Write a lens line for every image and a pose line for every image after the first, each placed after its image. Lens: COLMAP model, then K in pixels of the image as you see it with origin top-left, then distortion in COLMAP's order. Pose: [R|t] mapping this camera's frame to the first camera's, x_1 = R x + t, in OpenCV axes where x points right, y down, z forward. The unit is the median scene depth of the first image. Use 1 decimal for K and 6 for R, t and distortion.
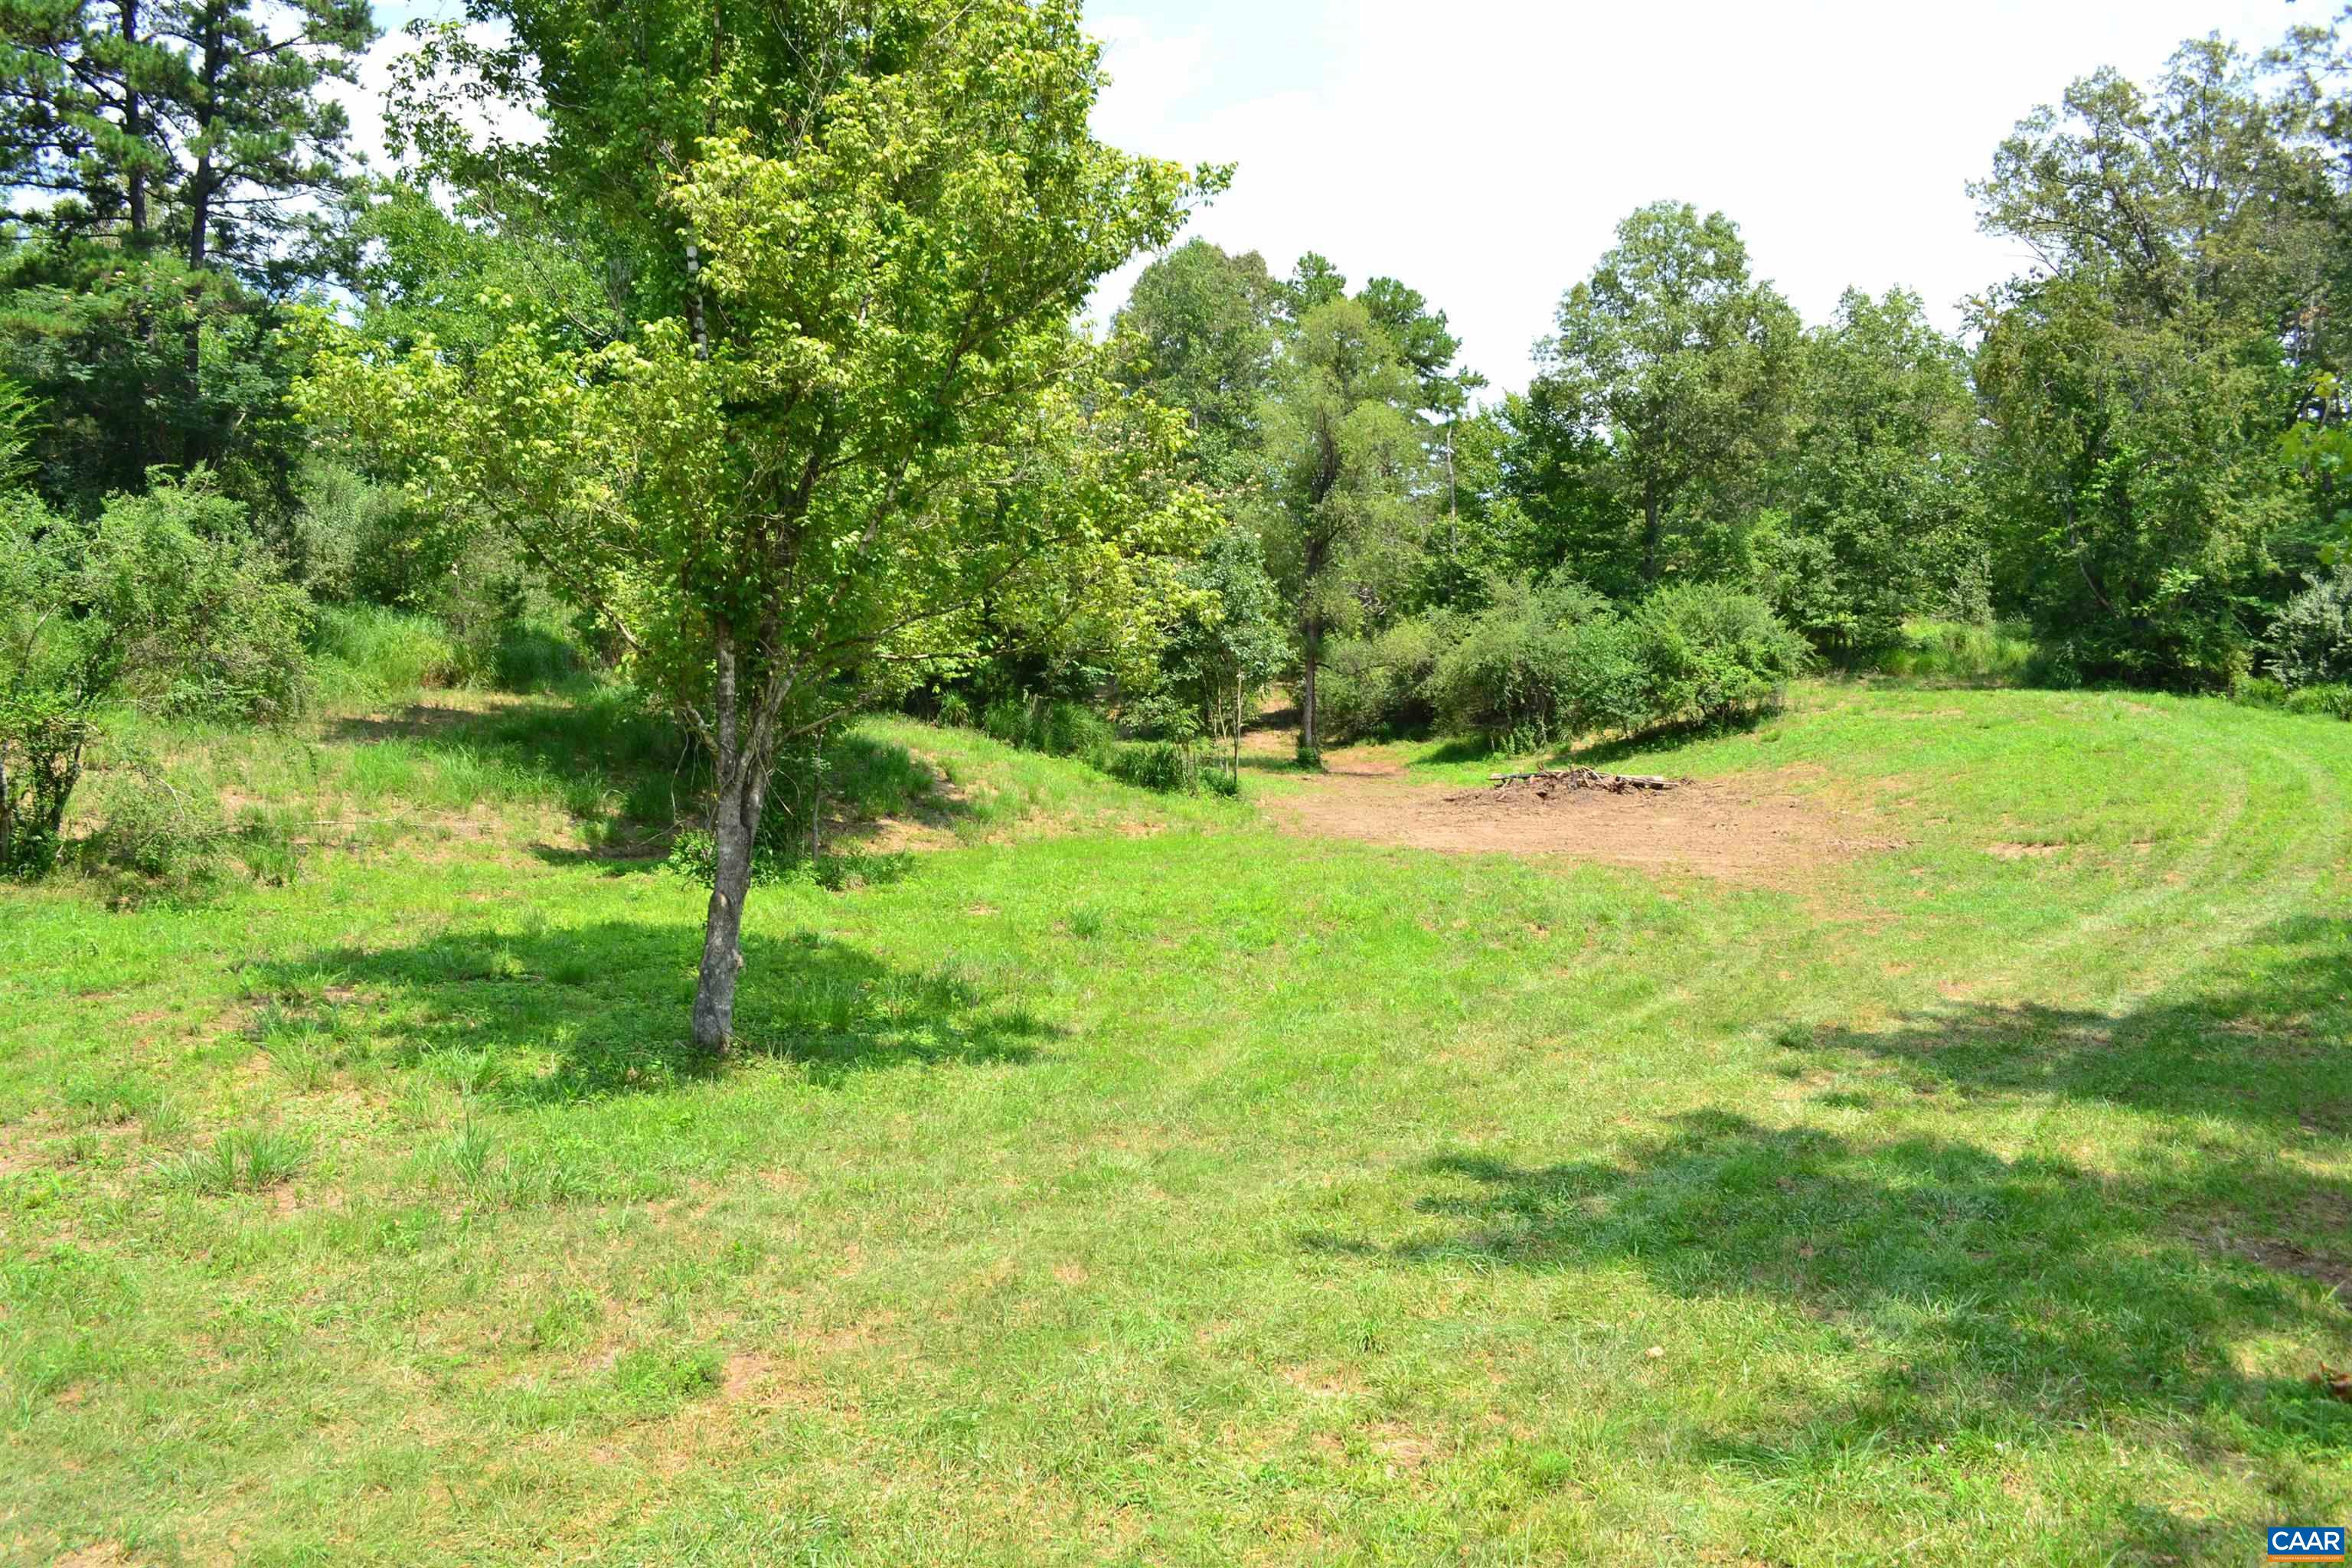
lens RADIAL K [[1884.5, 0, 1159.6], [0, 1884.5, 808.5], [0, 0, 1]] dist [-0.087653, 0.018606]
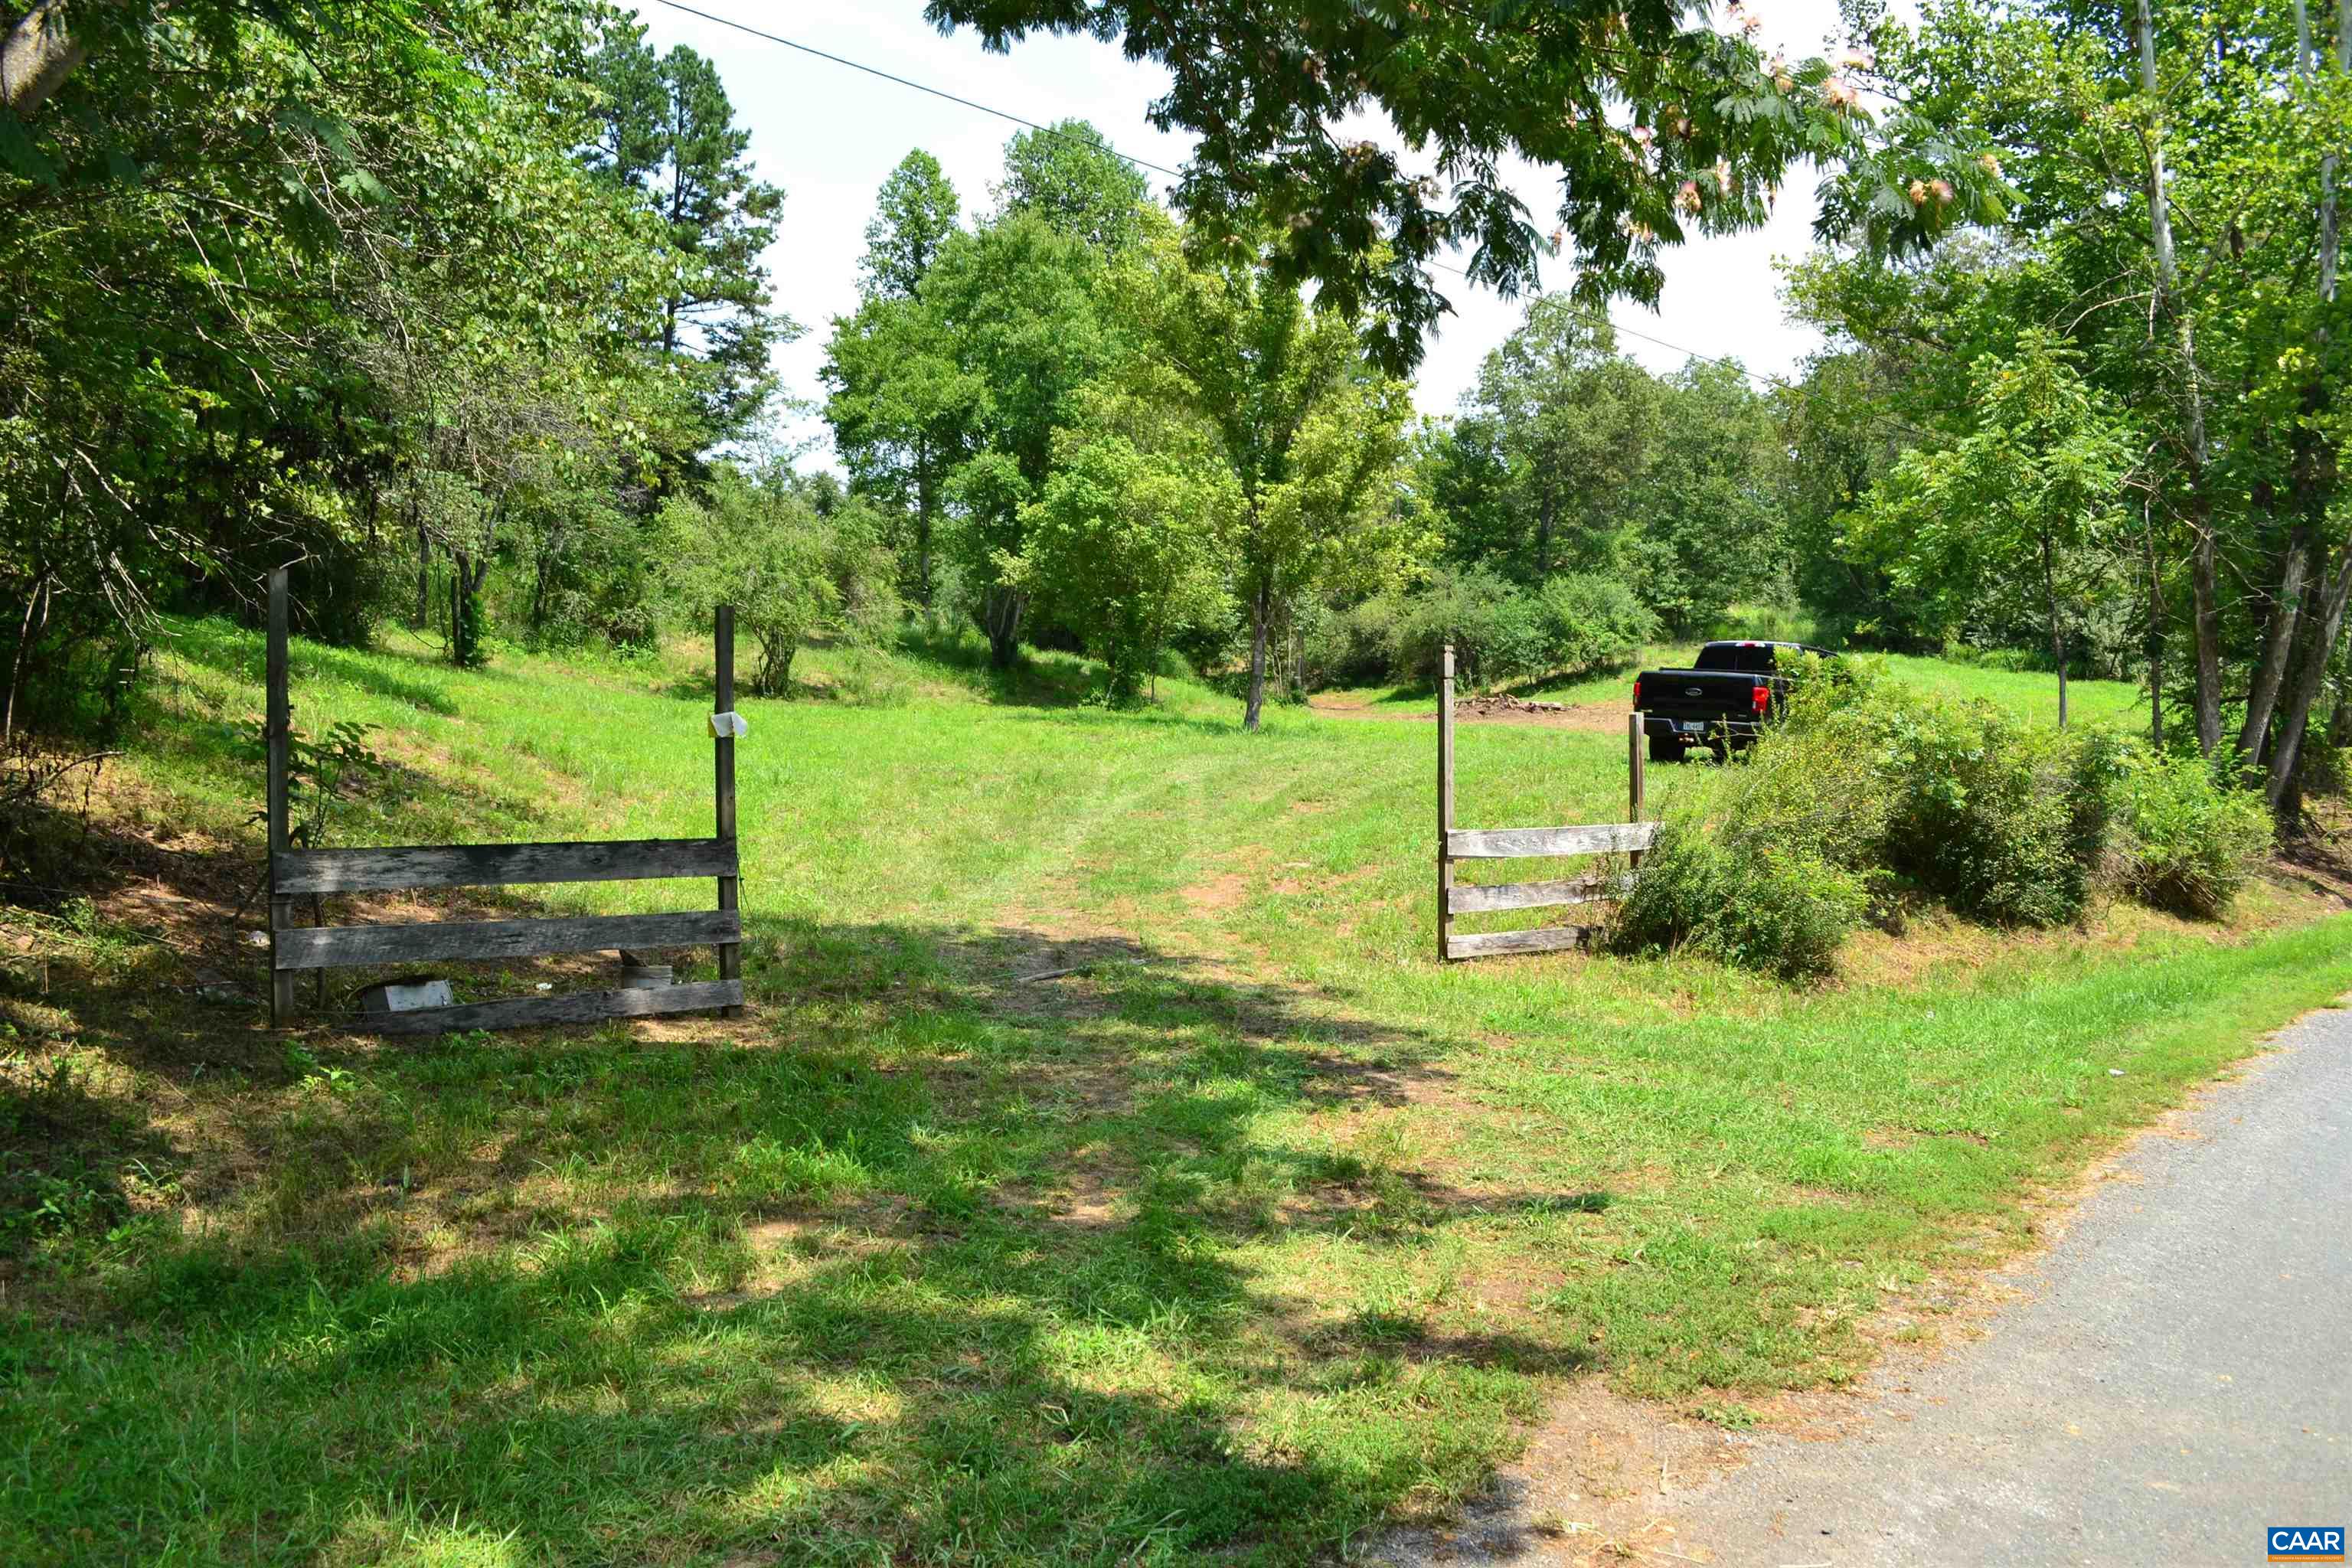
lens RADIAL K [[1884.5, 0, 1167.7], [0, 1884.5, 787.6], [0, 0, 1]] dist [-0.087653, 0.018606]
pose [[0.996969, 0.009561, 0.077207, -0.173047], [-0.009180, 0.999944, -0.005294, 0.067320], [-0.077254, 0.004569, 0.997001, -0.510185]]
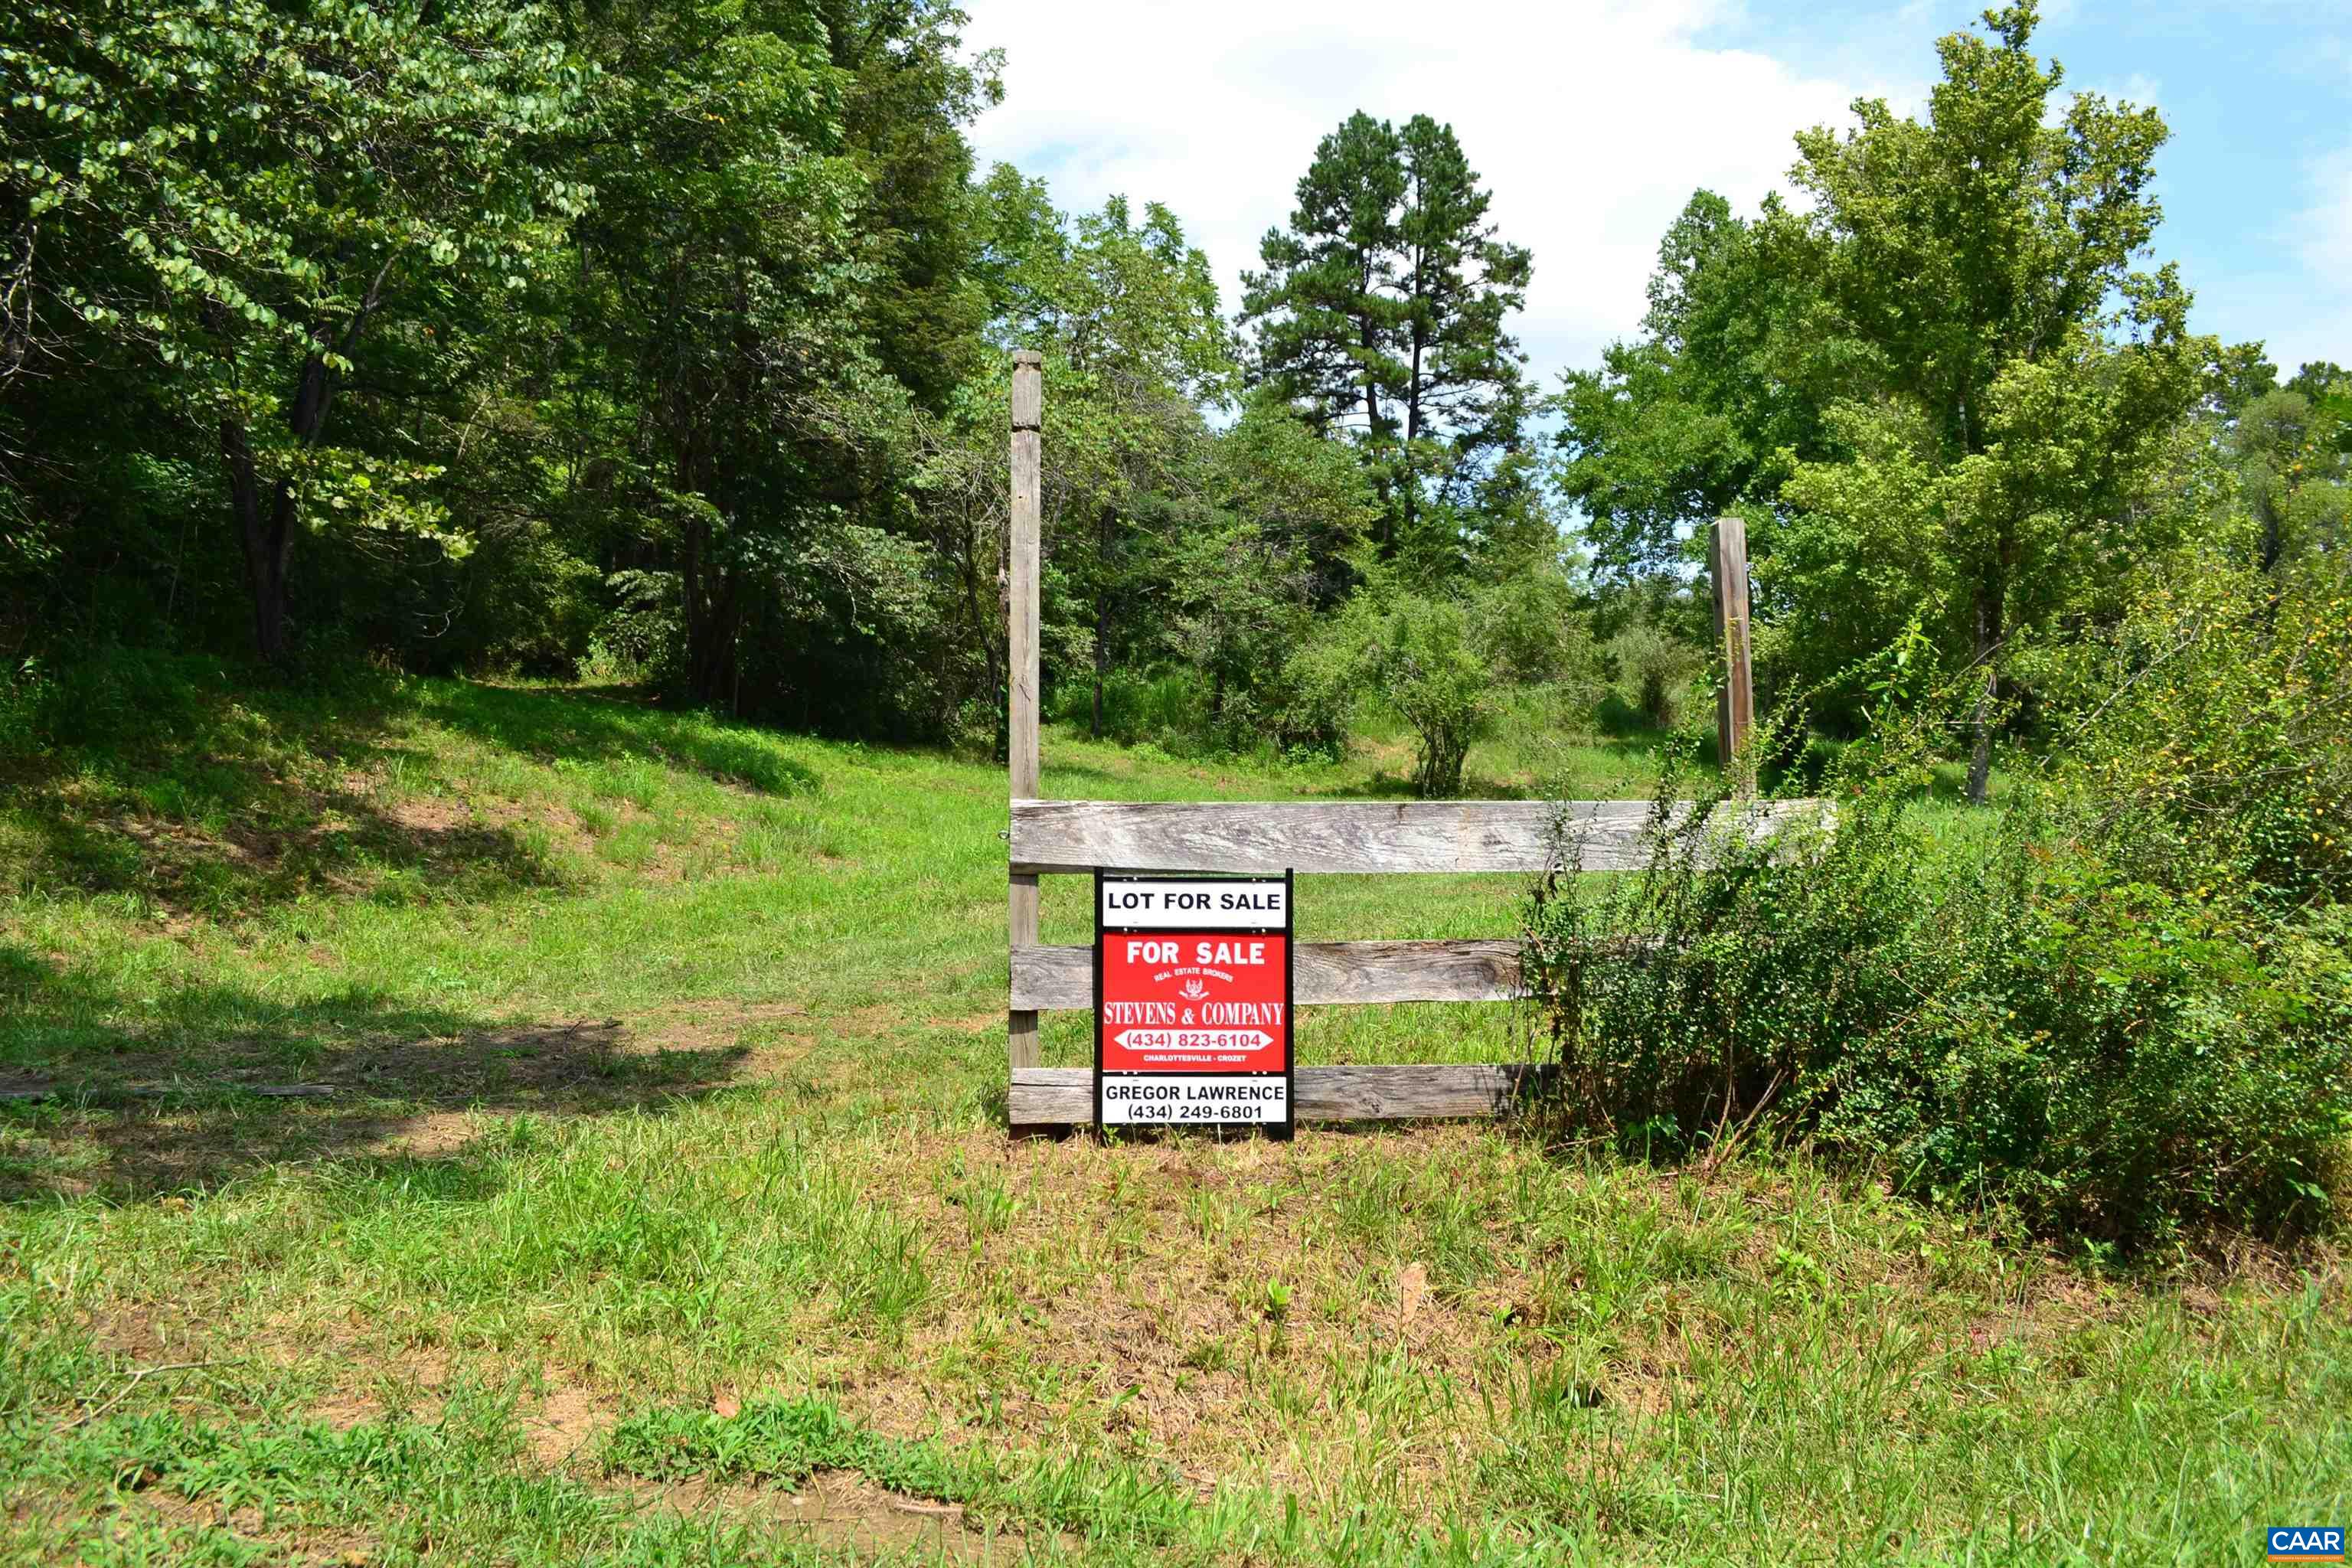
lens RADIAL K [[1884.5, 0, 1168.9], [0, 1884.5, 807.6], [0, 0, 1]] dist [-0.087653, 0.018606]
pose [[0.902111, -0.017693, -0.431142, -0.050683], [-0.013546, 0.997505, -0.069279, 0.080165], [0.431292, 0.068338, 0.899621, -0.326814]]
